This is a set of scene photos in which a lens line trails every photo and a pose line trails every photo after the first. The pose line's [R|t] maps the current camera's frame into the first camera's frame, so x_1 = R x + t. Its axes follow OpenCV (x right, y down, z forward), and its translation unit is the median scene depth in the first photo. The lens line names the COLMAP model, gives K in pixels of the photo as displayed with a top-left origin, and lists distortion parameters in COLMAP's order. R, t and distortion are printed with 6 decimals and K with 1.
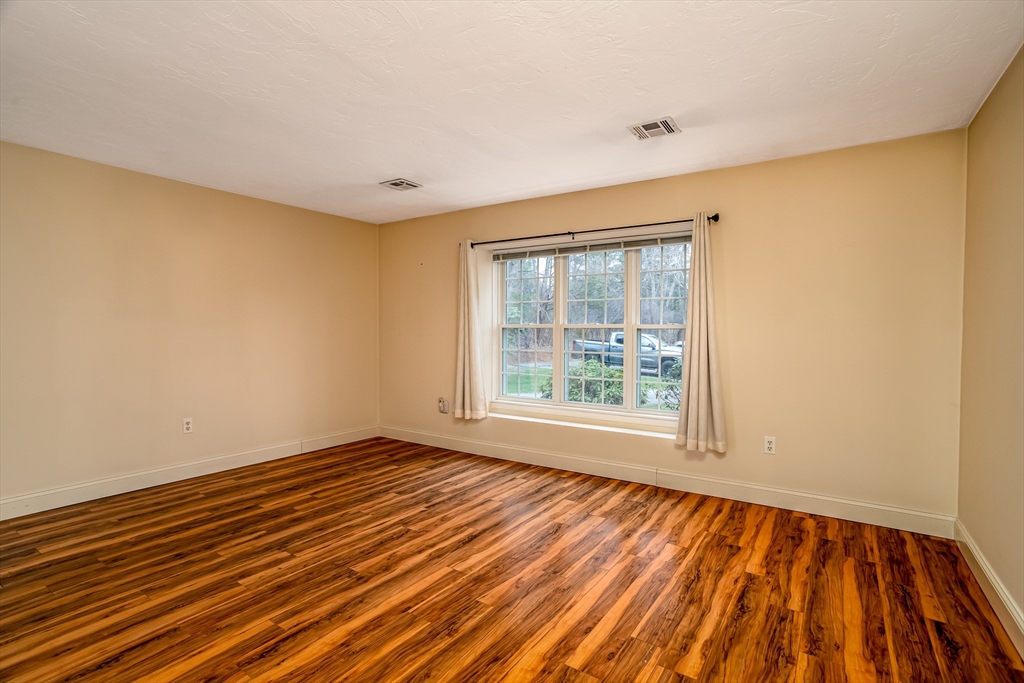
lens RADIAL K [[488.1, 0, 509.8], [0, 488.1, 414.3], [0, 0, 1]] dist [-0.027155, 0.008486]
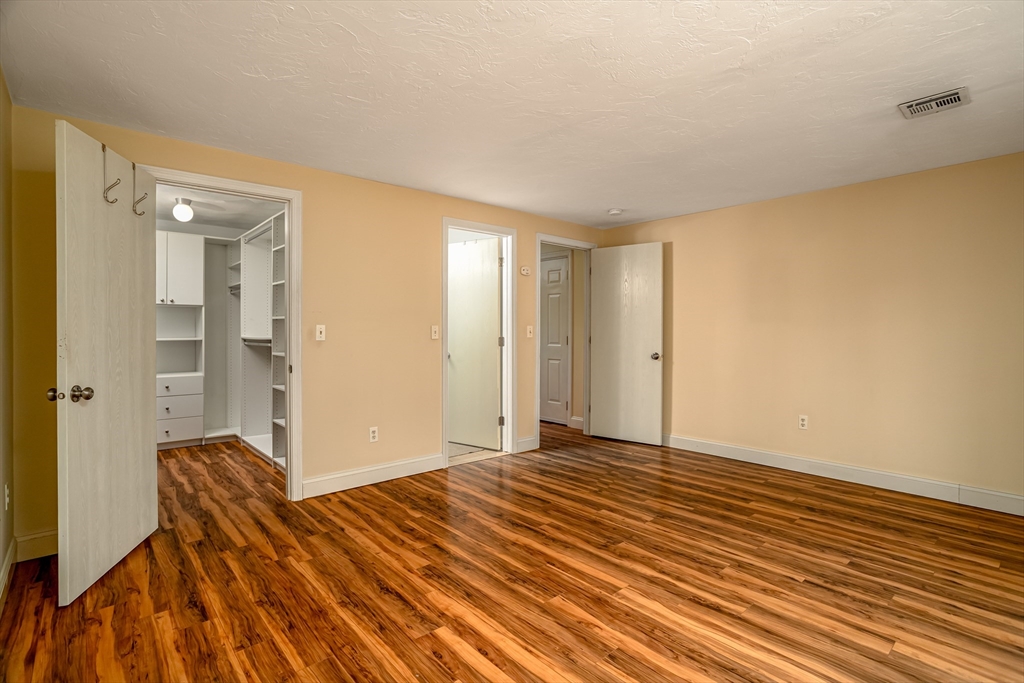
lens RADIAL K [[488.1, 0, 504.8], [0, 488.1, 339.0], [0, 0, 1]] dist [-0.027155, 0.008486]
pose [[-0.249371, 0.010388, -0.968352, 0.795876], [-0.166227, 0.984642, 0.053369, -0.157697], [0.954035, 0.174275, -0.243814, 0.880893]]
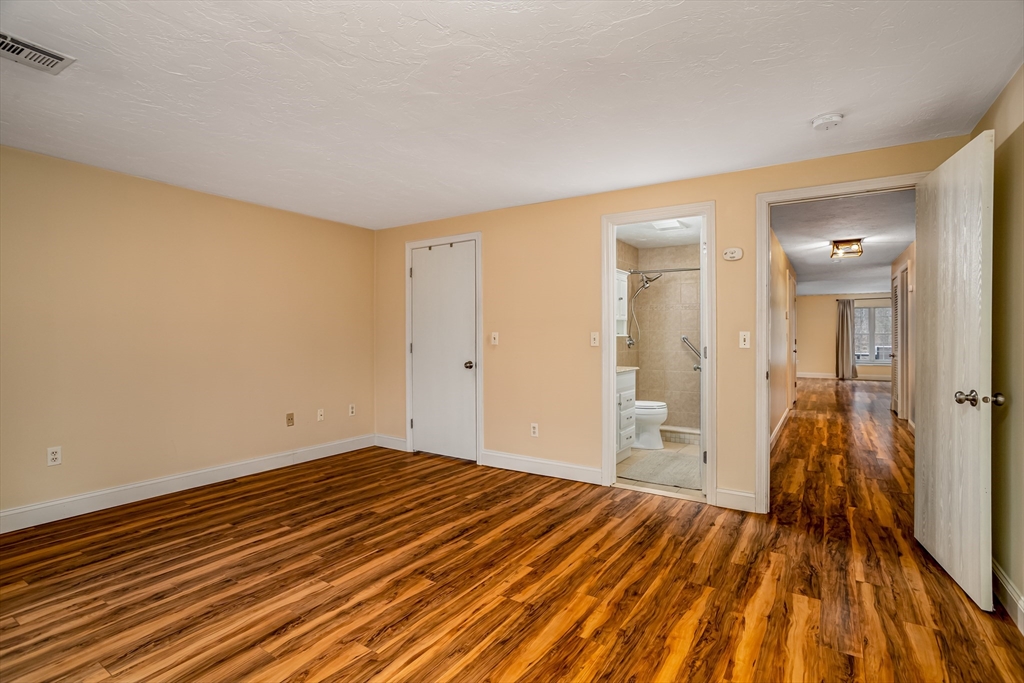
lens RADIAL K [[488.1, 0, 513.3], [0, 488.1, 338.0], [0, 0, 1]] dist [-0.027155, 0.008486]
pose [[-0.999607, -0.007168, -0.027092, -0.433587], [-0.011657, 0.985484, 0.169368, -0.319527], [0.025485, 0.169617, -0.985180, 1.788148]]
